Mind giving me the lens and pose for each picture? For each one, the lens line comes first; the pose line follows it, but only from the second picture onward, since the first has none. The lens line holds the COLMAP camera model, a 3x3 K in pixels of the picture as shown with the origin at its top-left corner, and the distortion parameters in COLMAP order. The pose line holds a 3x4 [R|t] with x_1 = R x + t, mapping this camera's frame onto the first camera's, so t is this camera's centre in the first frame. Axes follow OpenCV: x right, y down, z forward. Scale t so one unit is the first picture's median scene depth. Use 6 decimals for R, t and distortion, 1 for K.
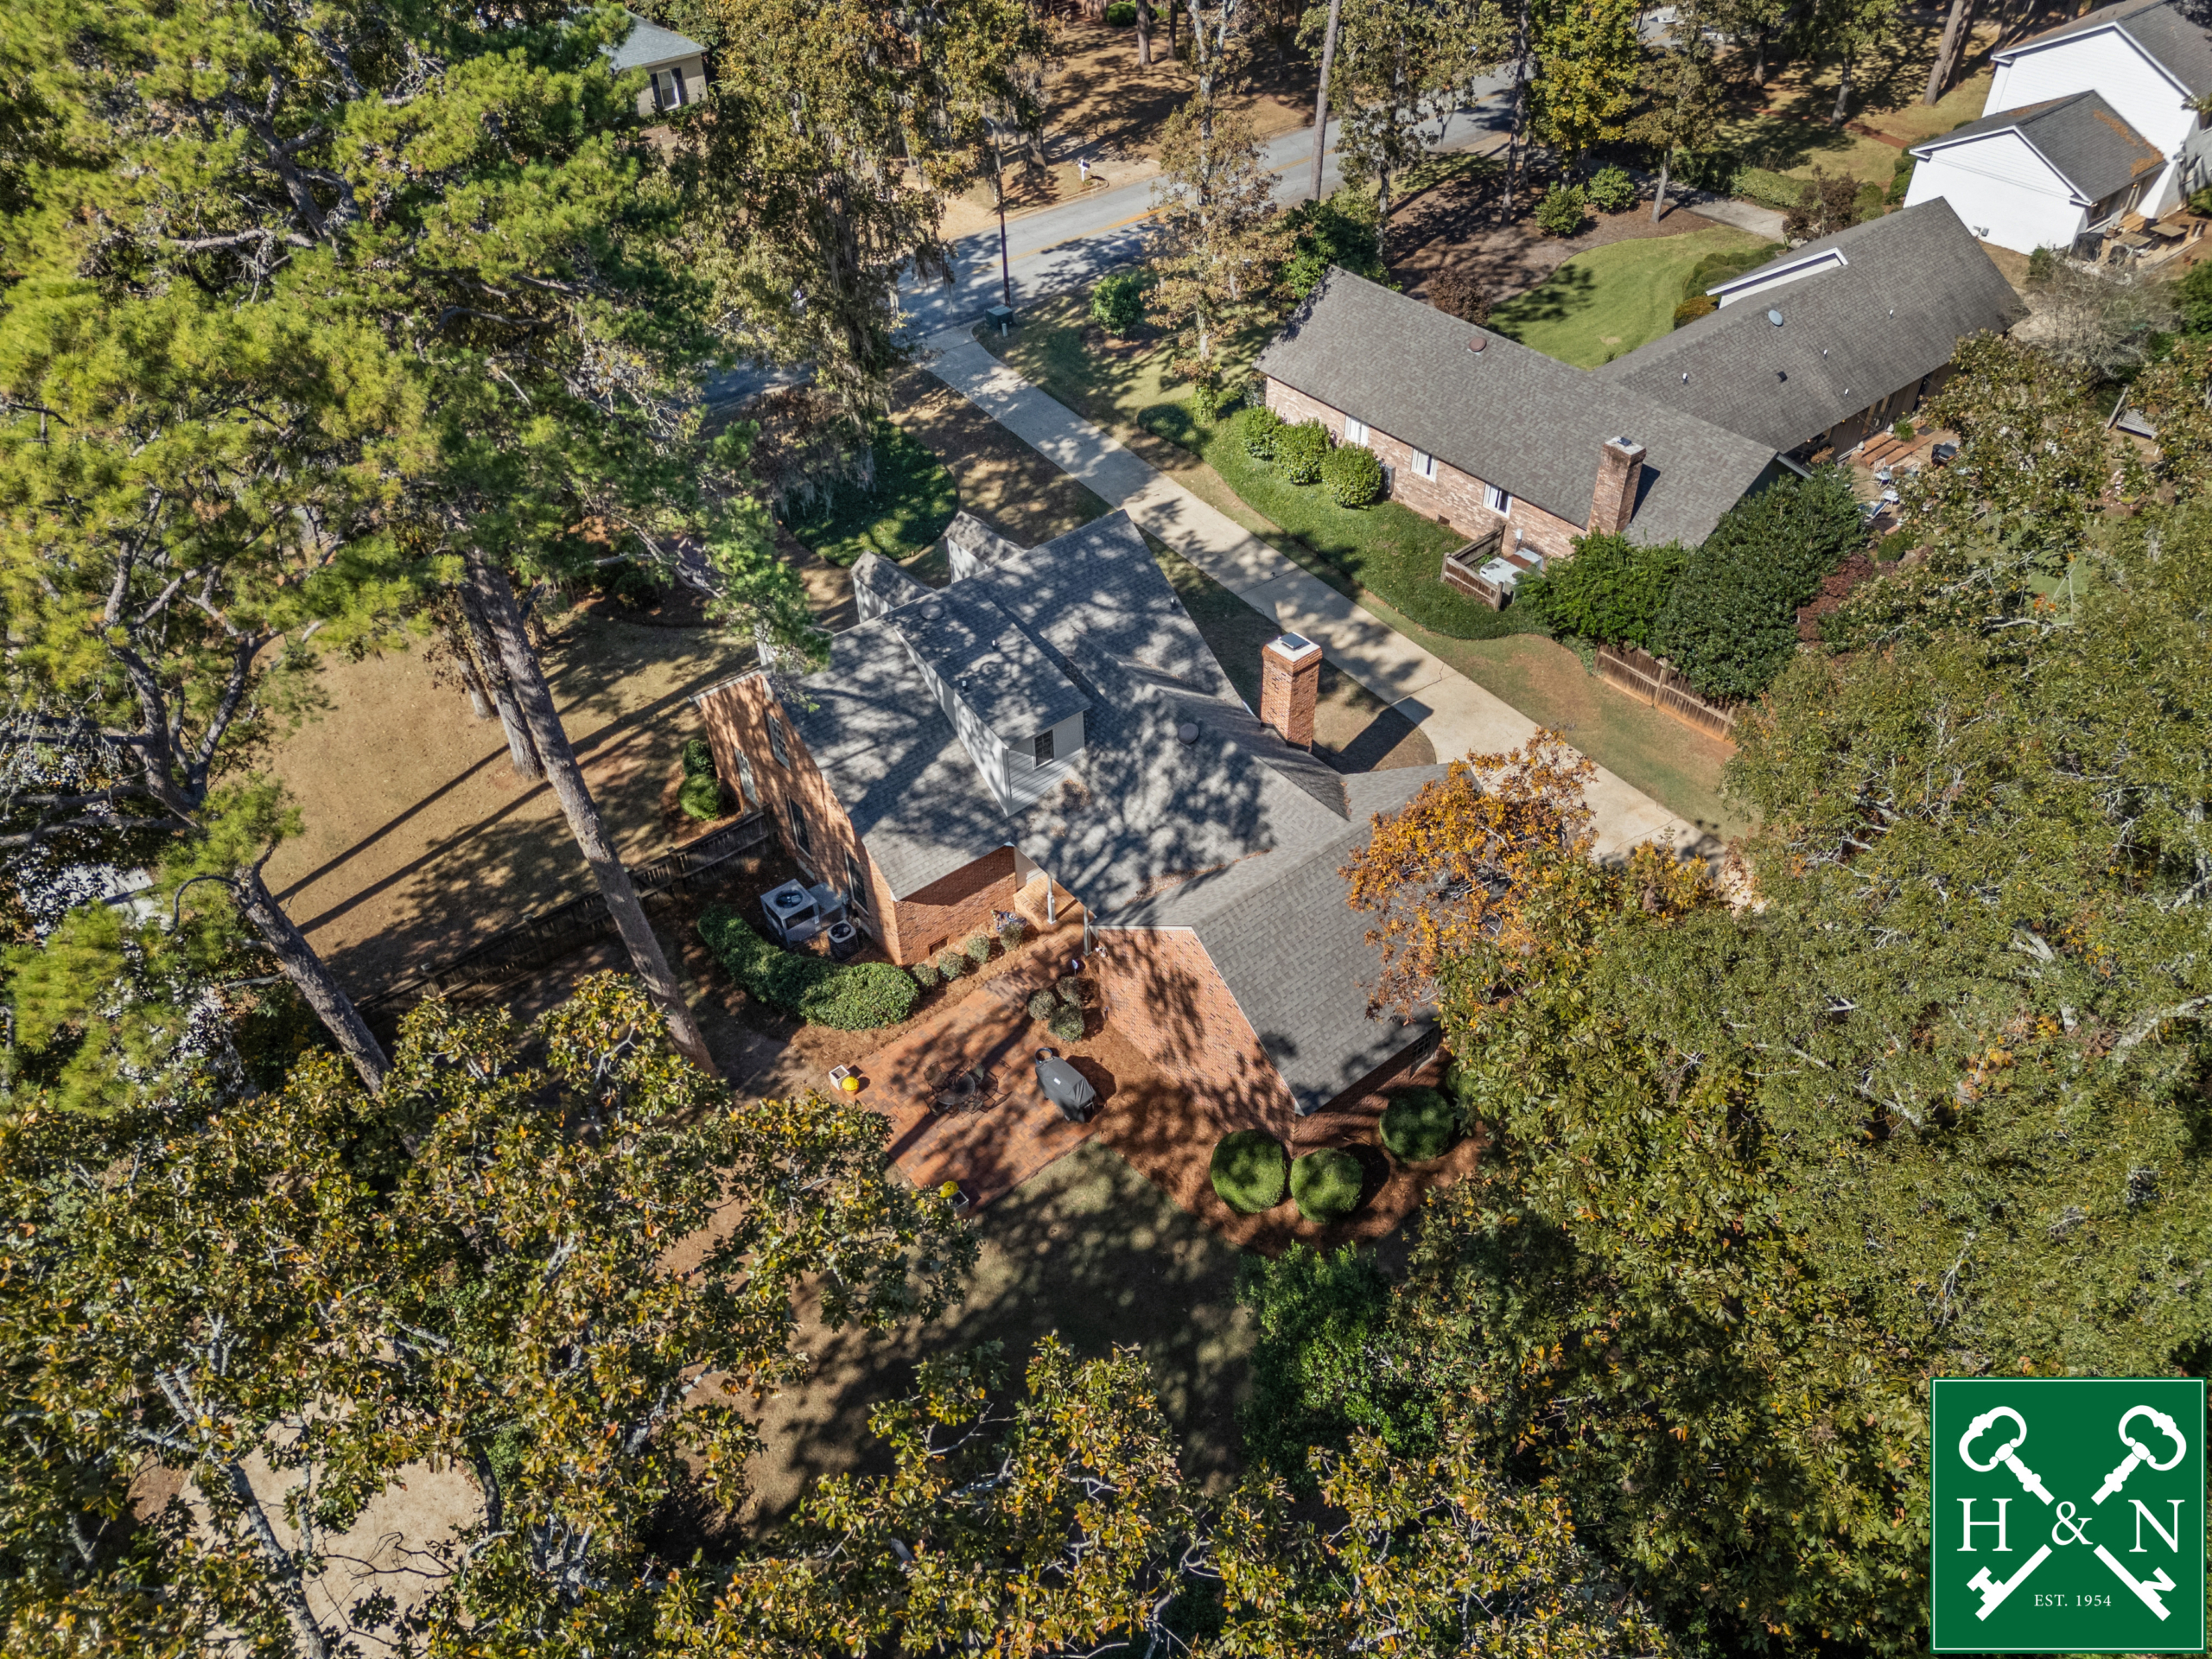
lens RADIAL K [[1695.2, 0, 1119.0], [0, 1695.2, 882.5], [0, 0, 1]] dist [0.042187, -0.042769]
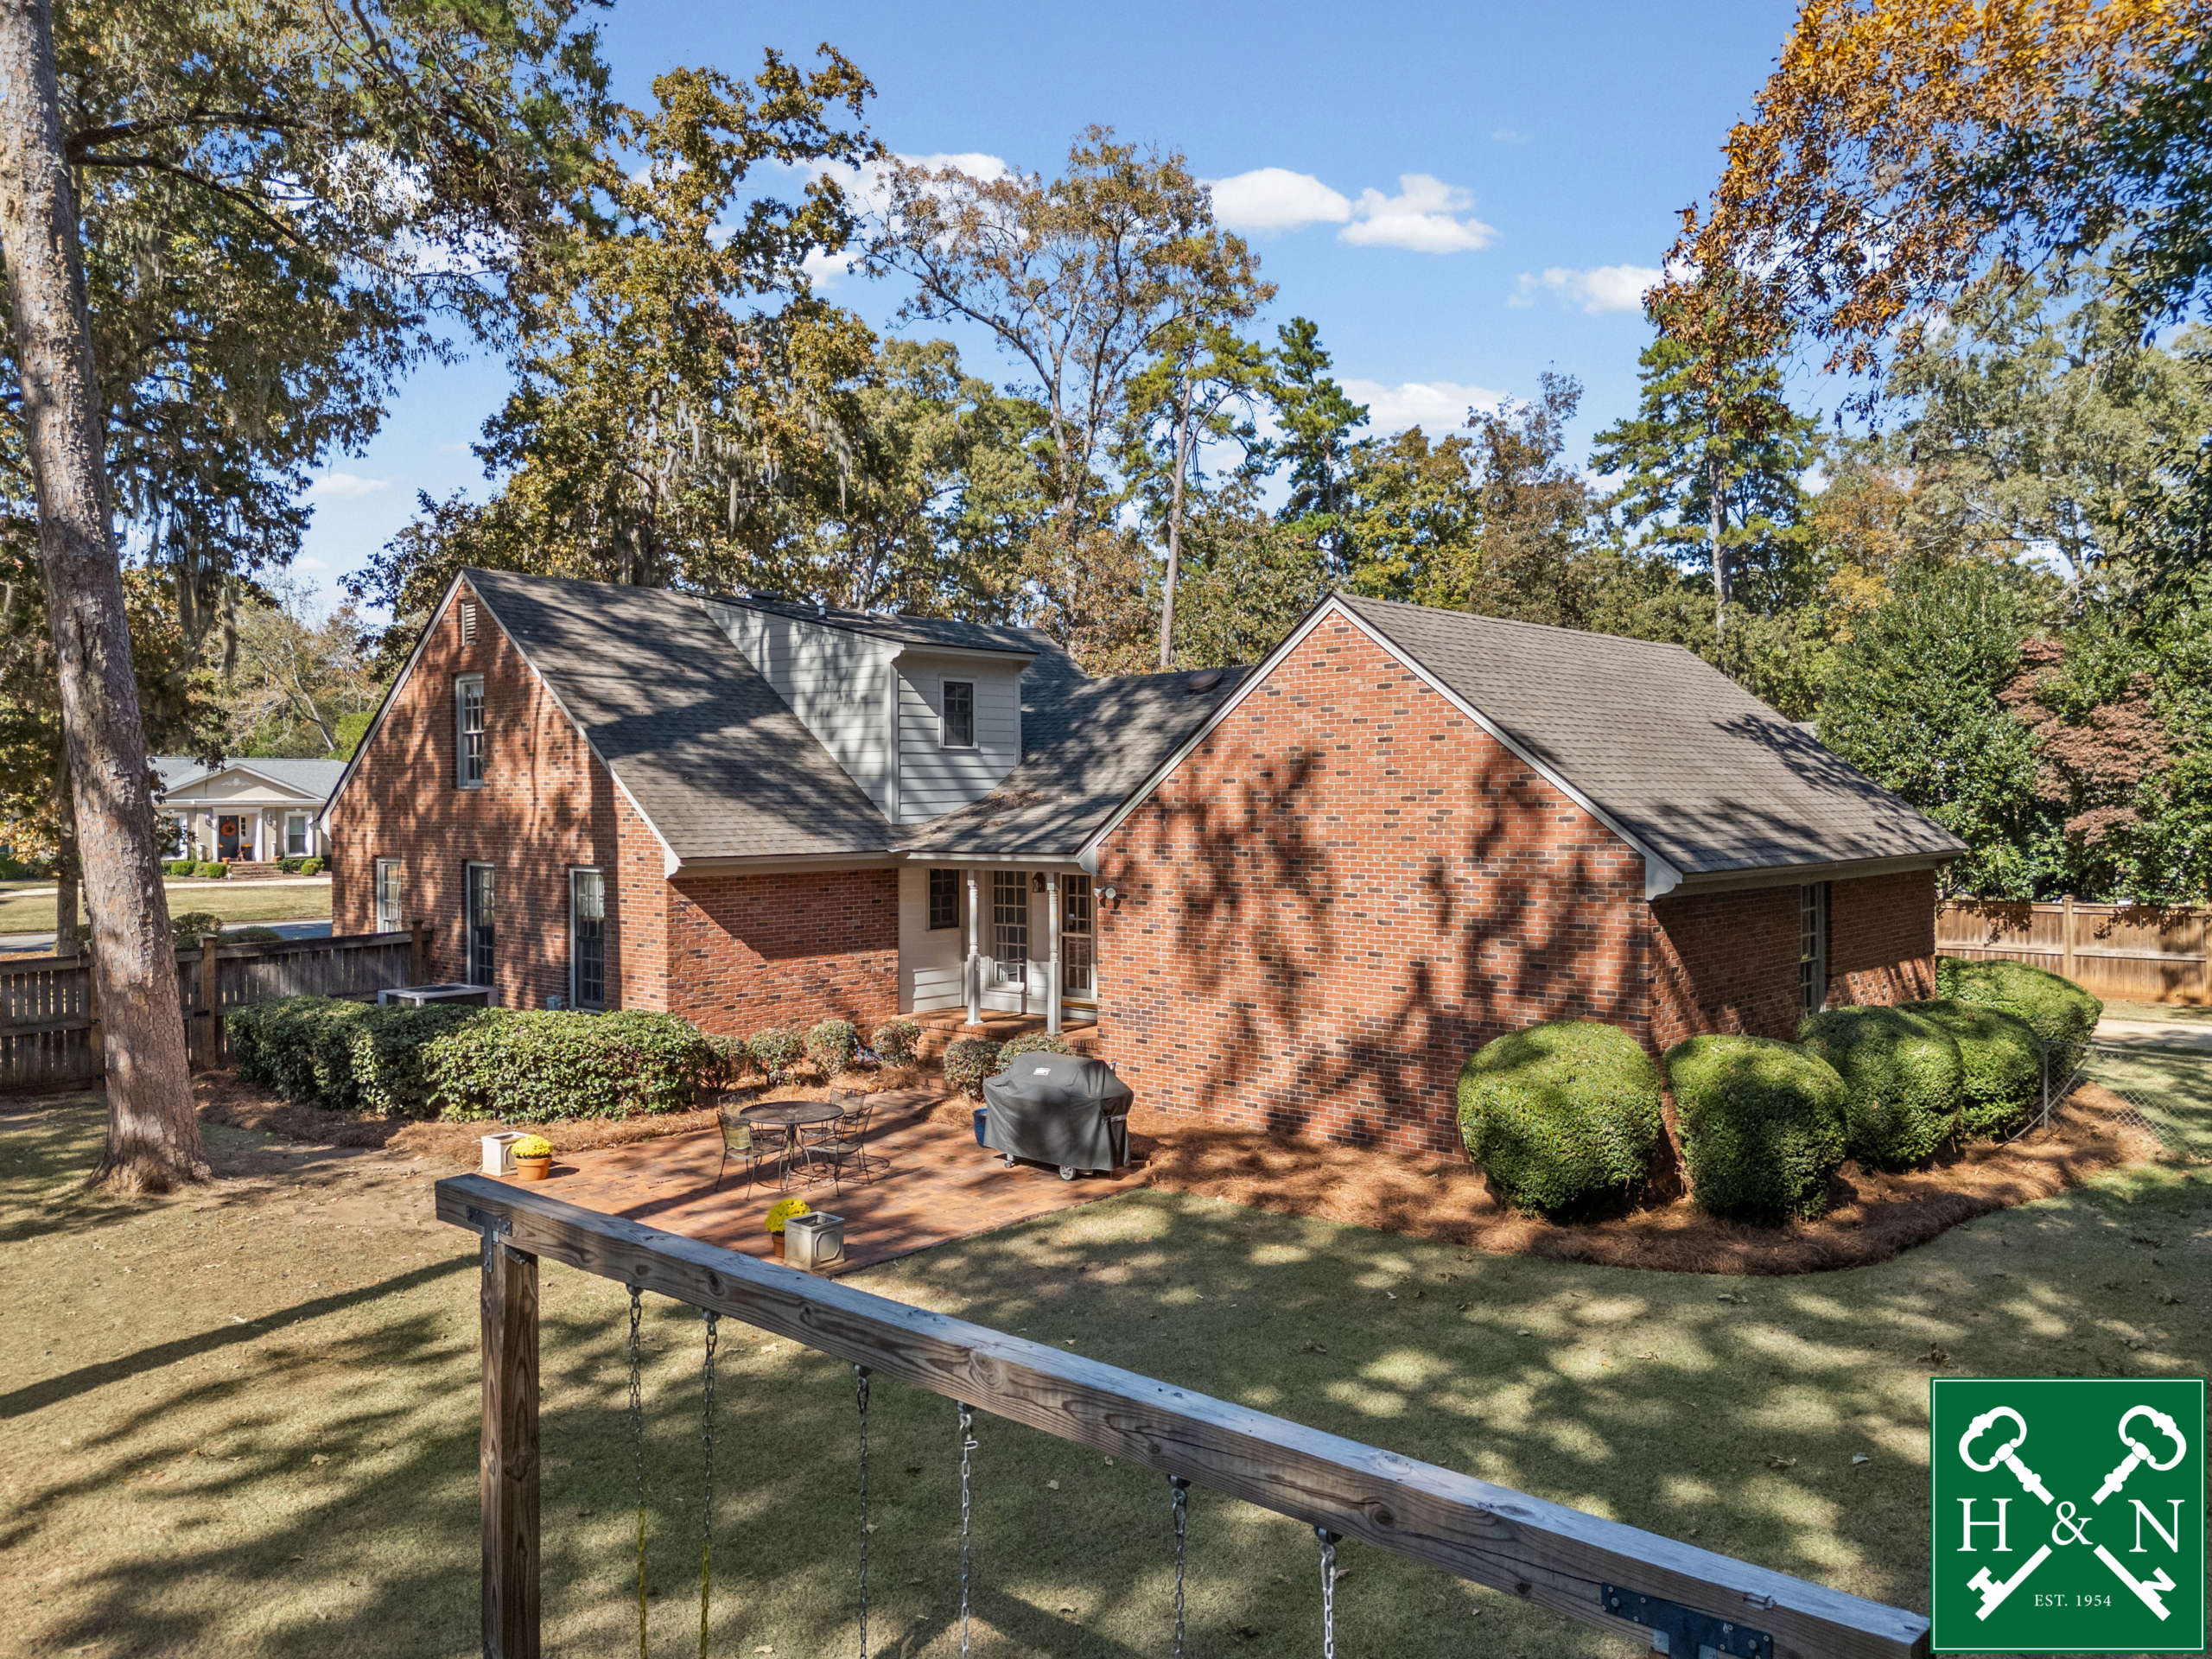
lens RADIAL K [[1695.2, 0, 1127.4], [0, 1695.2, 843.9], [0, 0, 1]] dist [0.042187, -0.042769]
pose [[0.987410, 0.010989, 0.157798, -0.067139], [0.097481, 0.743363, -0.661747, 0.323106], [-0.124573, 0.668798, 0.732933, 0.557513]]
